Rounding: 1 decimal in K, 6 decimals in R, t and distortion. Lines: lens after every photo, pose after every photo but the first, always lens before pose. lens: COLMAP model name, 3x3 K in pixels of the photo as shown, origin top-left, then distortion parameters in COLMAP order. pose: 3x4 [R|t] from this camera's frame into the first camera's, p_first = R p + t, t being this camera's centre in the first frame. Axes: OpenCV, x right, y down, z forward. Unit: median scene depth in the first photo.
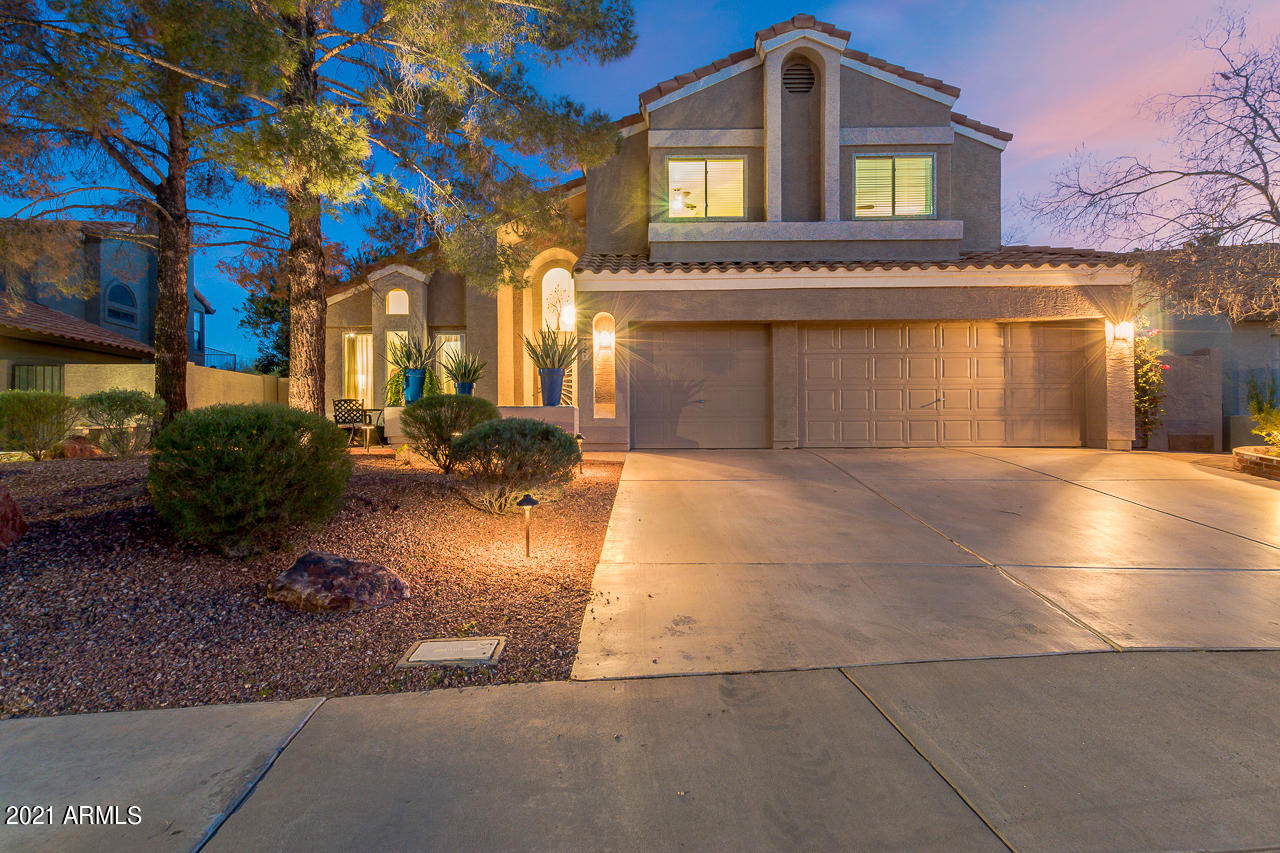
lens RADIAL K [[611.1, 0, 621.1], [0, 611.1, 425.6], [0, 0, 1]] dist [0.023902, -0.000310]
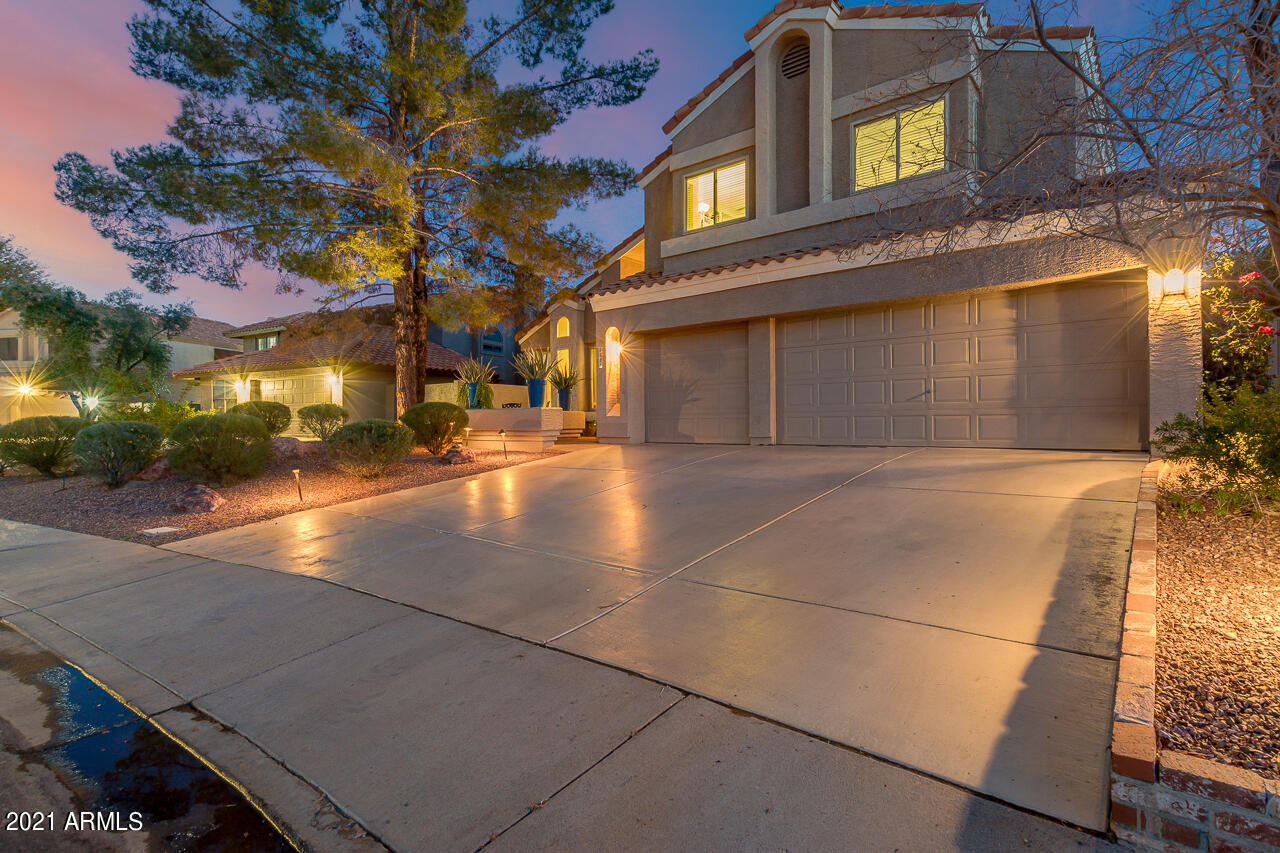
lens RADIAL K [[611.1, 0, 621.1], [0, 611.1, 425.6], [0, 0, 1]] dist [0.023902, -0.000310]
pose [[0.781396, 0.002857, -0.624028, 0.700776], [0.001253, 0.999980, 0.006147, 0.000151], [0.624034, -0.005585, 0.781377, 0.075029]]
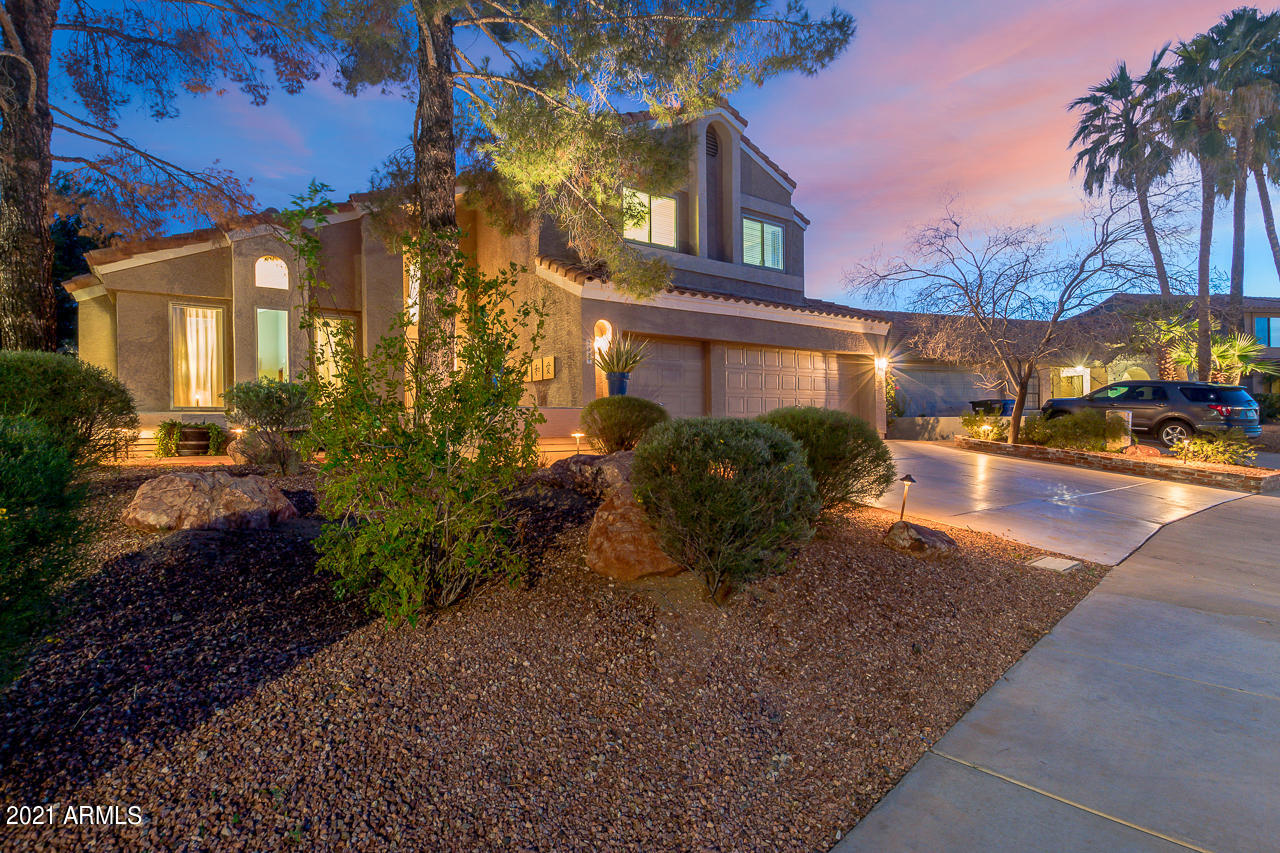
lens RADIAL K [[611.1, 0, 621.1], [0, 611.1, 425.6], [0, 0, 1]] dist [0.023902, -0.000310]
pose [[0.811549, -0.007104, 0.584242, -0.599121], [0.006119, 0.999975, 0.003659, -0.004250], [-0.584253, 0.000606, 0.811572, 0.109185]]
